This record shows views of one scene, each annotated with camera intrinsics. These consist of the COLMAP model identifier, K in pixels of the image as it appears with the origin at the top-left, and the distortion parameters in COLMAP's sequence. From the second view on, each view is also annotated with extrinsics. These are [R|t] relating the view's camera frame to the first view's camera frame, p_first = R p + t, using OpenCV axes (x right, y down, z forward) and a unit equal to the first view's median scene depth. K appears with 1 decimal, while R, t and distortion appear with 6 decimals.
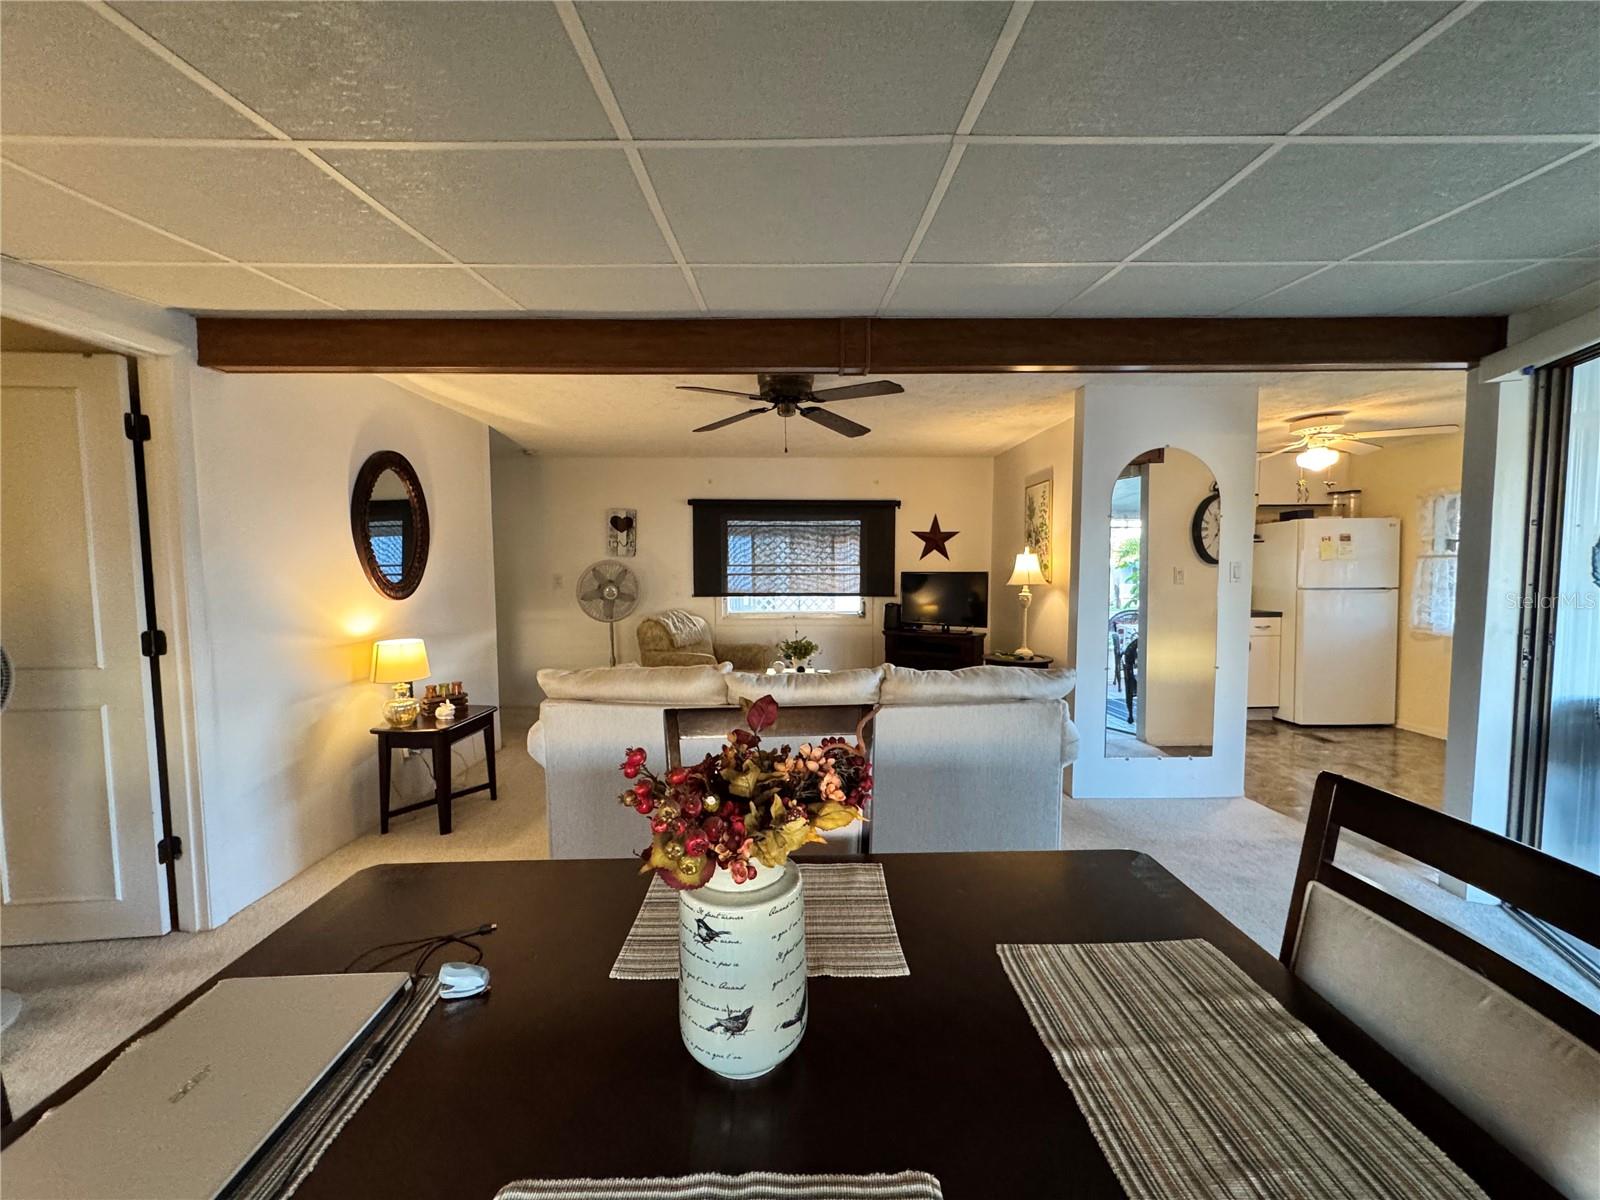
lens RADIAL K [[644.1, 0, 803.1], [0, 644.1, 599.7], [0, 0, 1]] dist [0.003697, -0.000645]
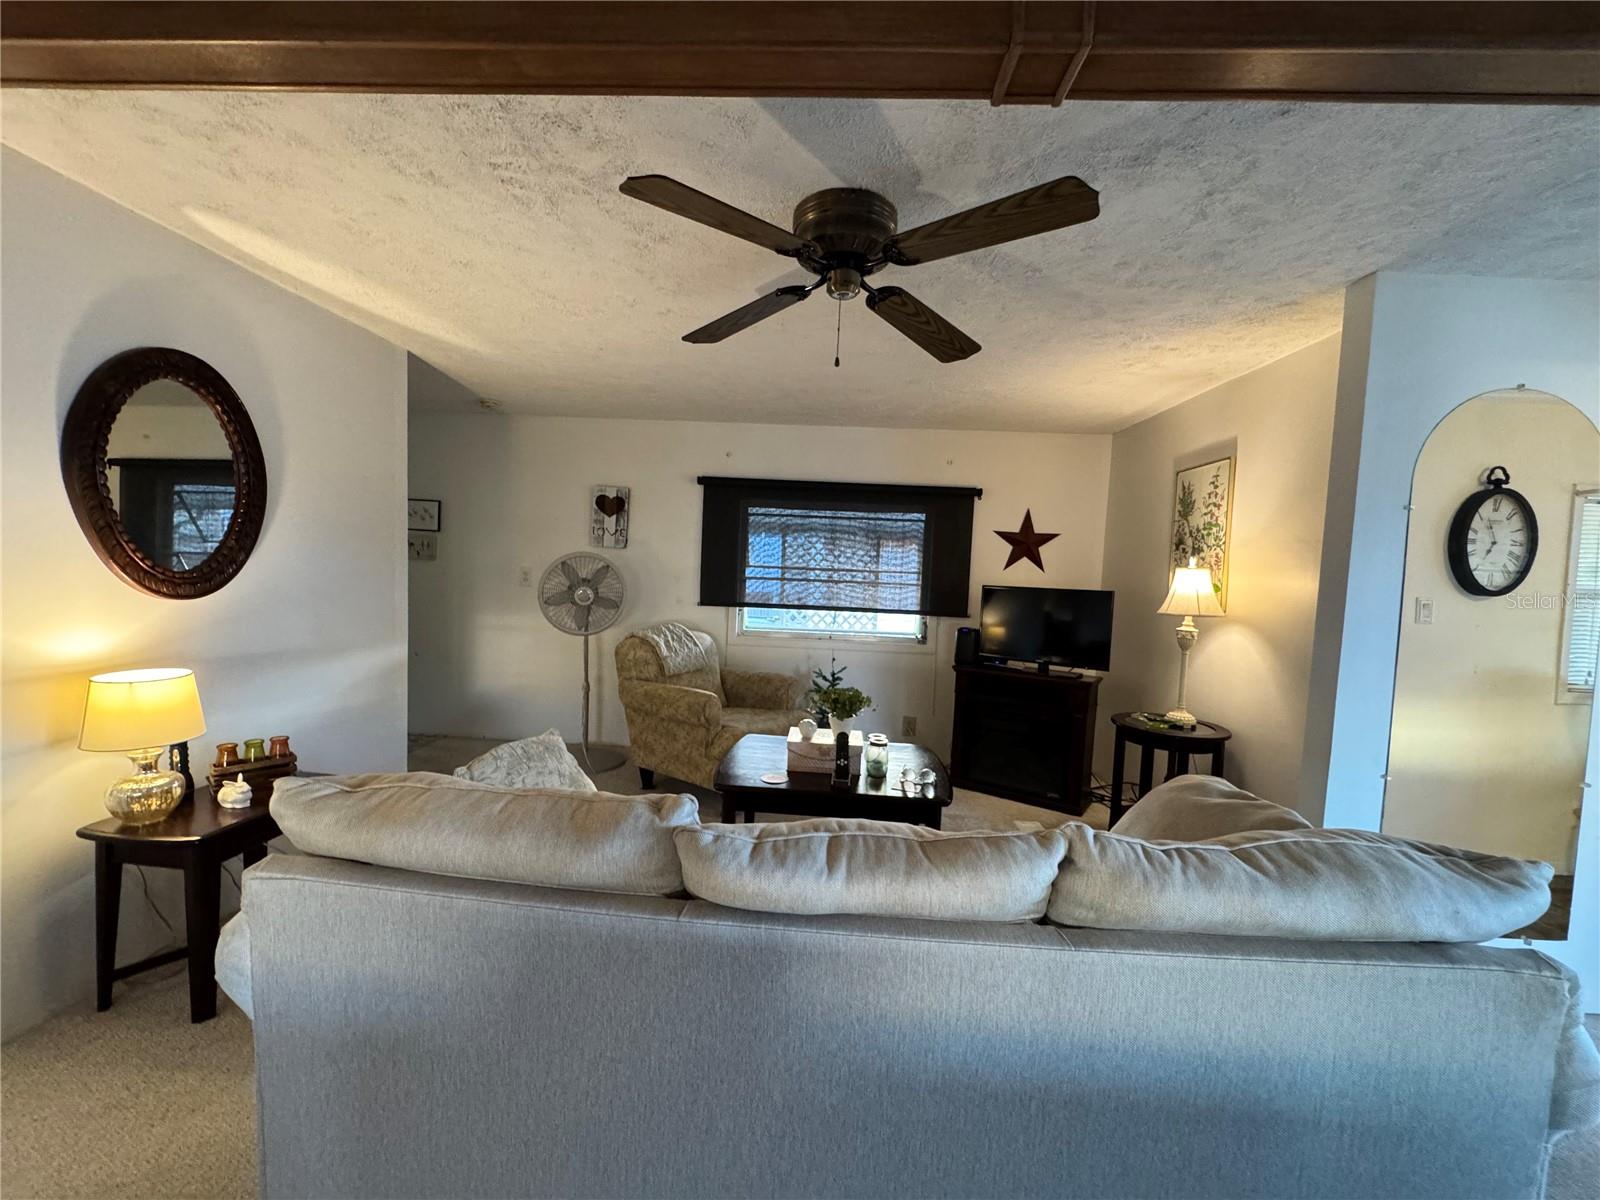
lens RADIAL K [[644.1, 0, 804.0], [0, 644.1, 599.9], [0, 0, 1]] dist [0.003697, -0.000645]
pose [[0.997850, 0.045339, -0.047316, -0.013131], [-0.045607, 0.998949, -0.004616, -0.015046], [0.047057, 0.006764, 0.998869, 0.279677]]
